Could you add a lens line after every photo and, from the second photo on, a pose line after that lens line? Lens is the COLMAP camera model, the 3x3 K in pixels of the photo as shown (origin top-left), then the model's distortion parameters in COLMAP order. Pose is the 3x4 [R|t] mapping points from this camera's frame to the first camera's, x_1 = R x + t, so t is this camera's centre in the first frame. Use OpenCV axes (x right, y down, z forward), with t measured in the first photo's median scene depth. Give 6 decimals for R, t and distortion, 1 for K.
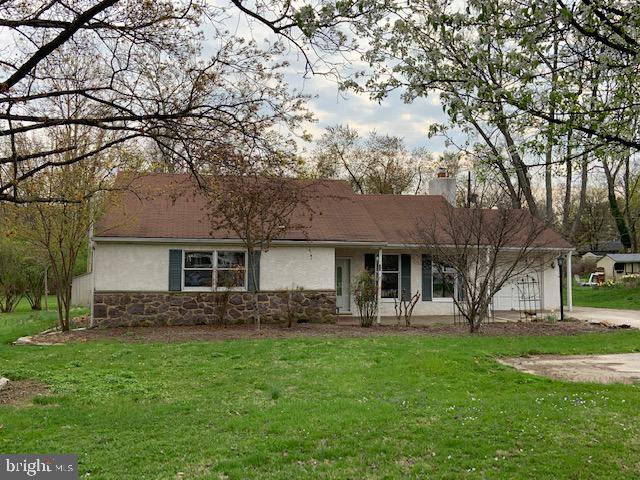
lens RADIAL K [[655.8, 0, 320.0], [0, 655.8, 240.0], [0, 0, 1]] dist [0.006778, 0.003956]
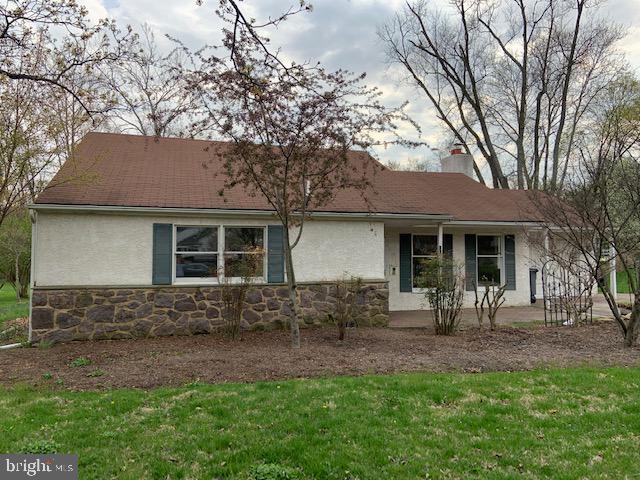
lens RADIAL K [[502.3, 0, 320.0], [0, 502.3, 240.0], [0, 0, 1]] dist [0.002828, -0.000533]
pose [[0.996917, -0.008503, 0.077996, -0.099706], [0.009329, 0.999904, -0.010232, 0.038589], [-0.077902, 0.010928, 0.996901, 0.475043]]
